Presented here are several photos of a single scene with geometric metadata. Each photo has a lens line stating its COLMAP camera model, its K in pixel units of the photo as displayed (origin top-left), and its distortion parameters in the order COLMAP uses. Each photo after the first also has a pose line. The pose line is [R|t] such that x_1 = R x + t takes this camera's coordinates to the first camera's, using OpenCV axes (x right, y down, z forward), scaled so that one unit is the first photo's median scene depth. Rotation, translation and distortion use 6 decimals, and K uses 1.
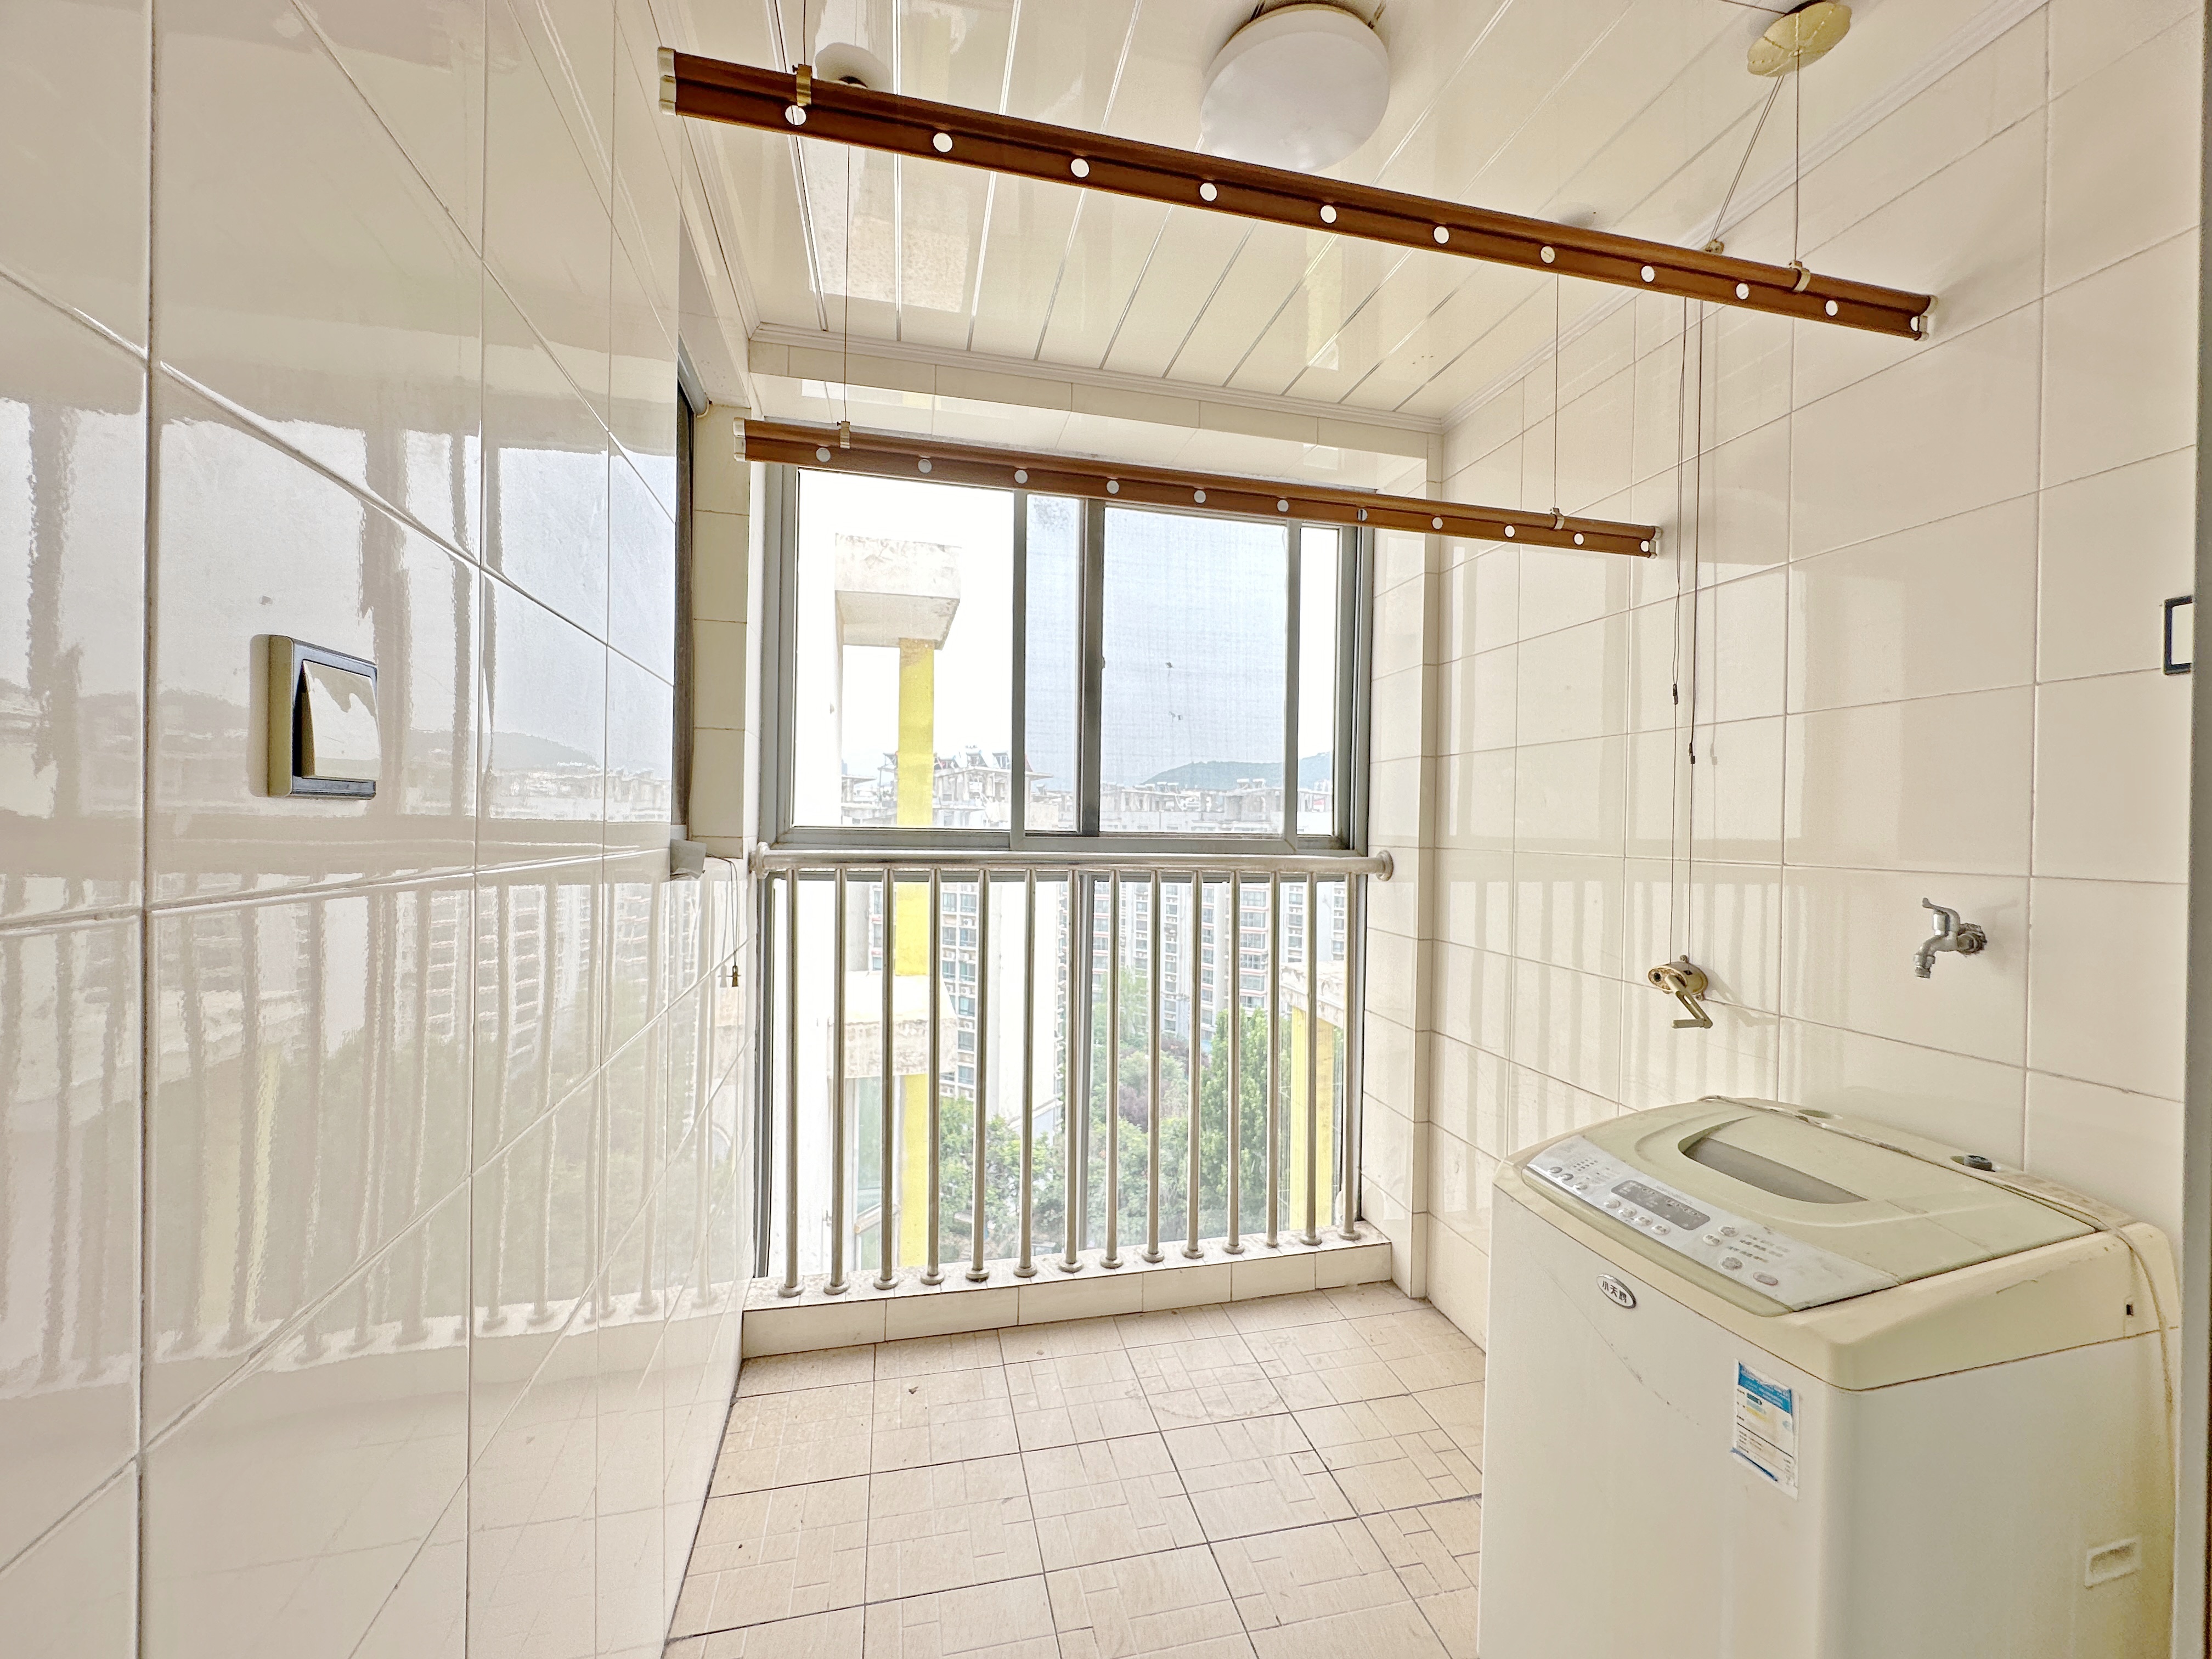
lens RADIAL K [[879.2, 0, 1097.4], [0, 879.2, 826.1], [0, 0, 1]] dist [0.000851, 0.000038]
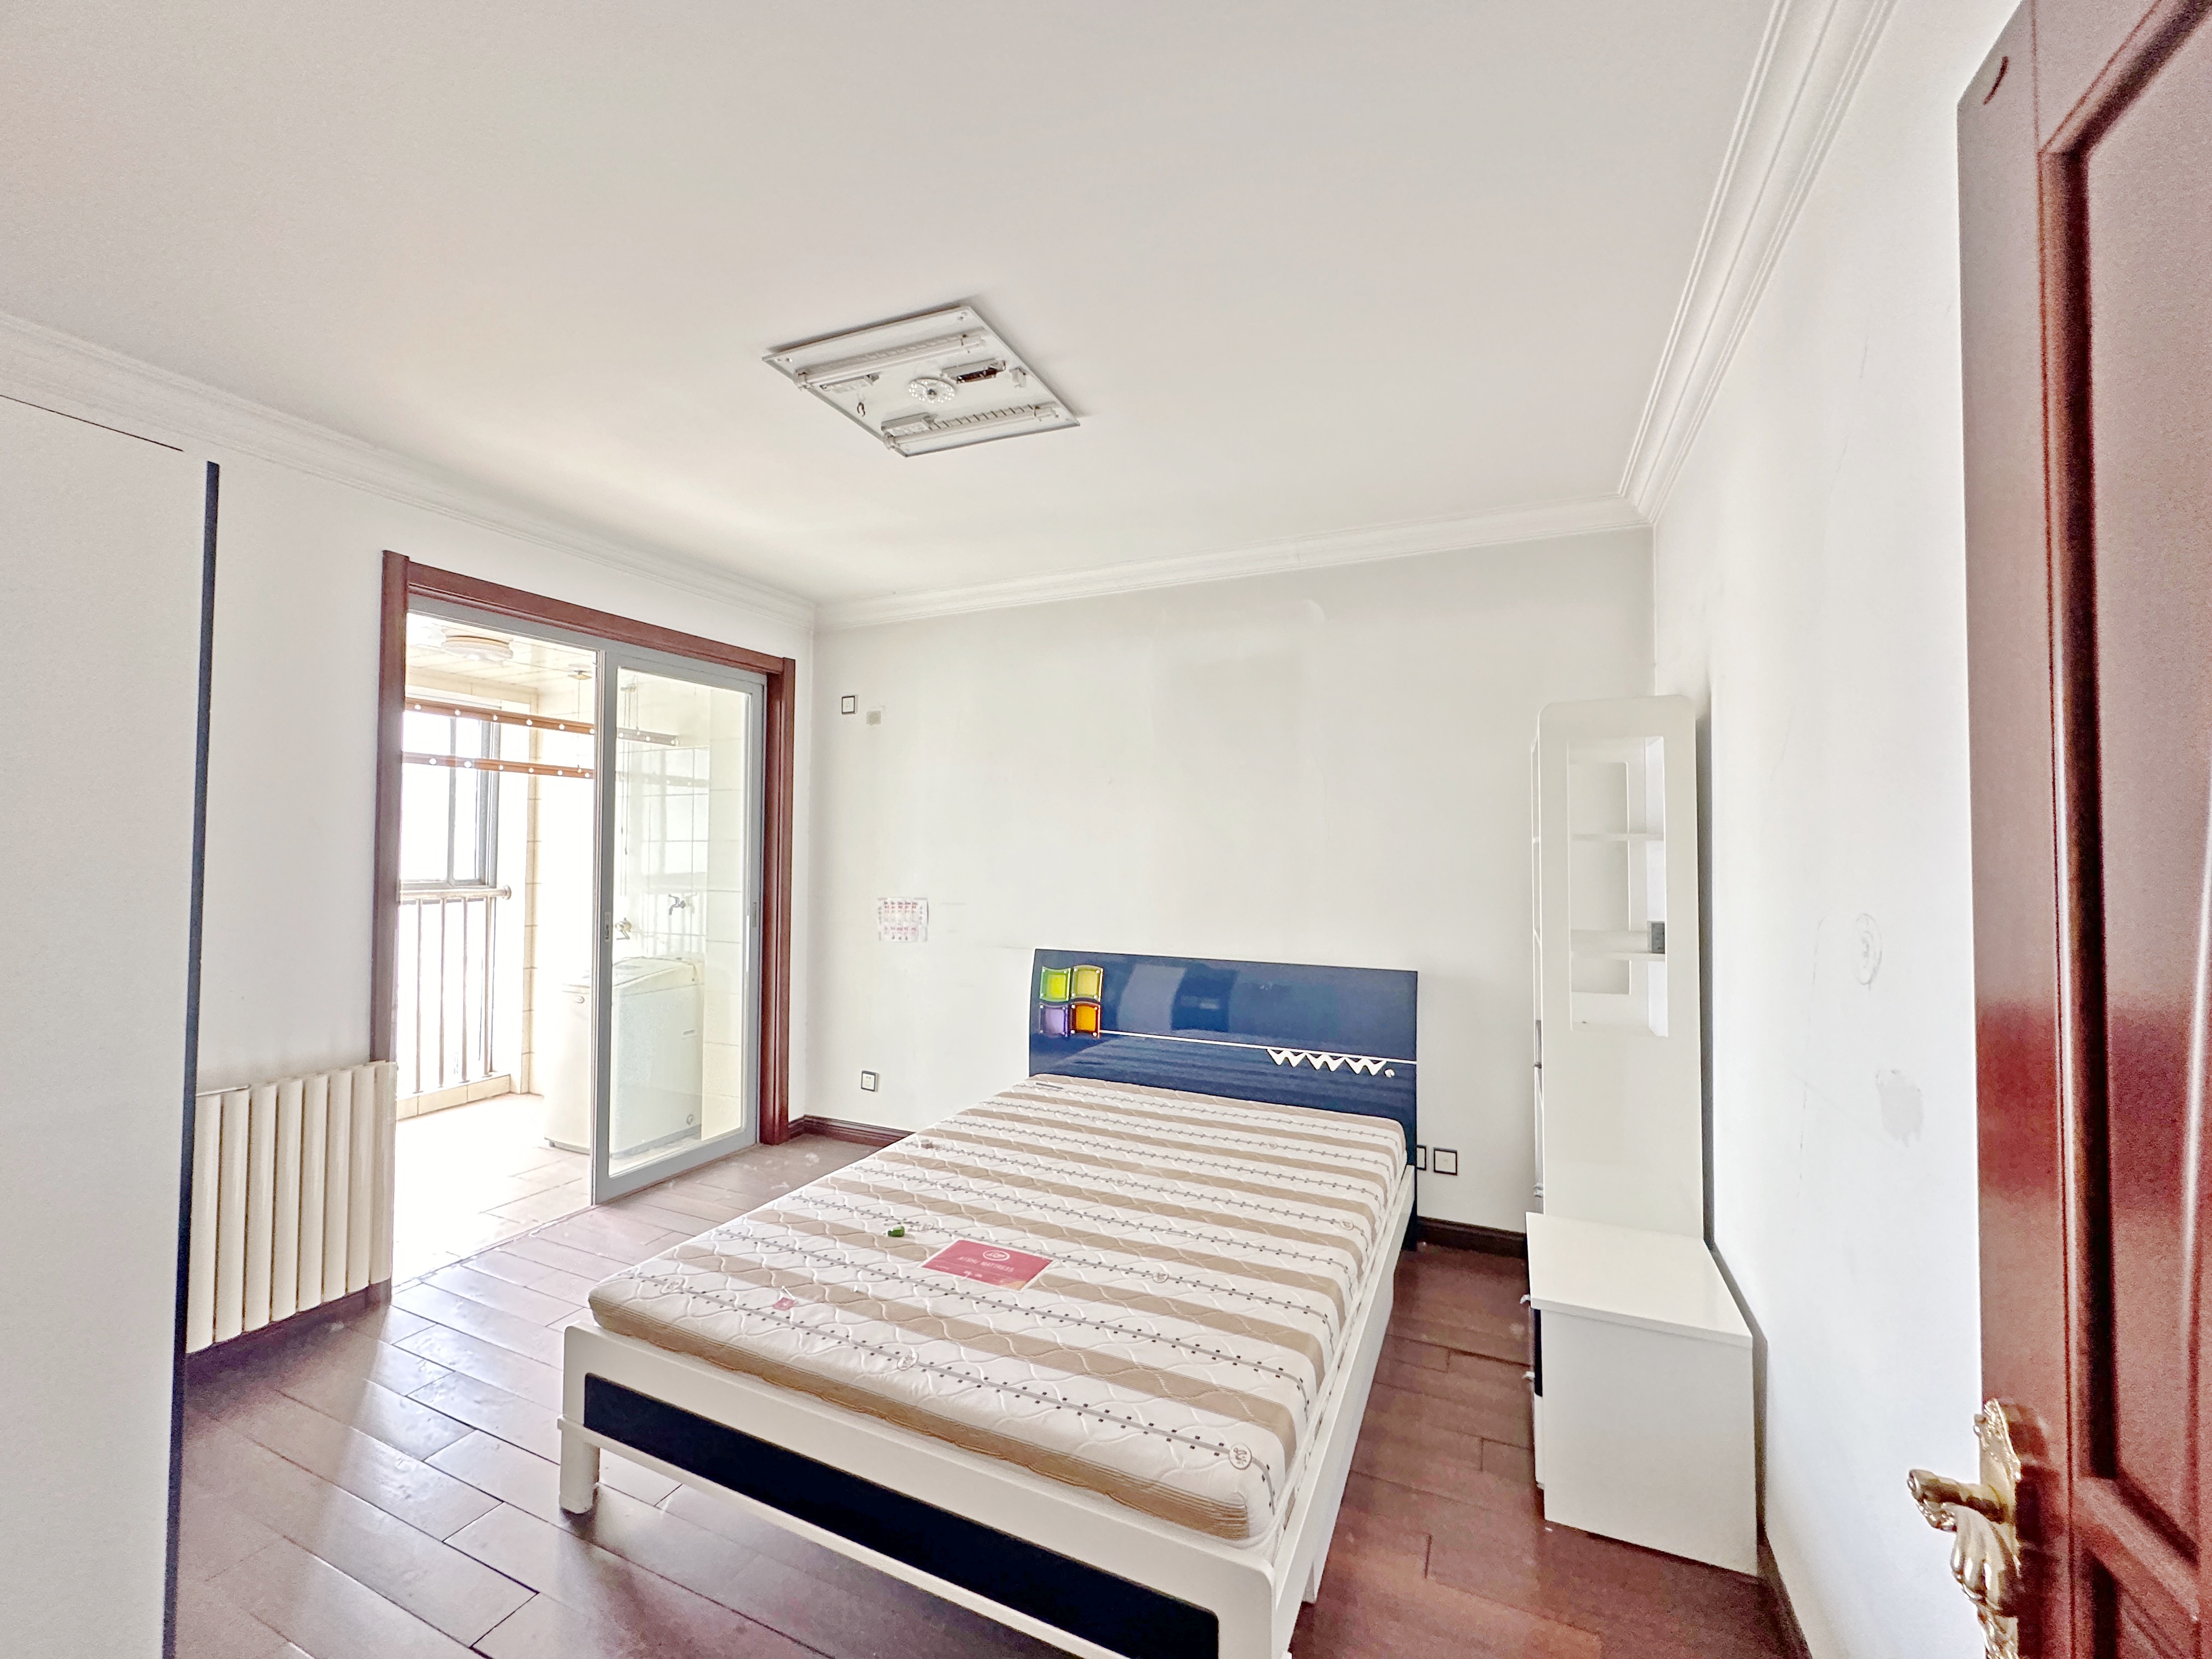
lens RADIAL K [[879.2, 0, 1096.3], [0, 879.2, 832.7], [0, 0, 1]] dist [0.000851, 0.000038]
pose [[0.604439, 0.008618, 0.796605, -0.471903], [0.005841, 0.999867, -0.015249, -0.055318], [-0.796630, 0.013870, 0.604308, -1.321957]]
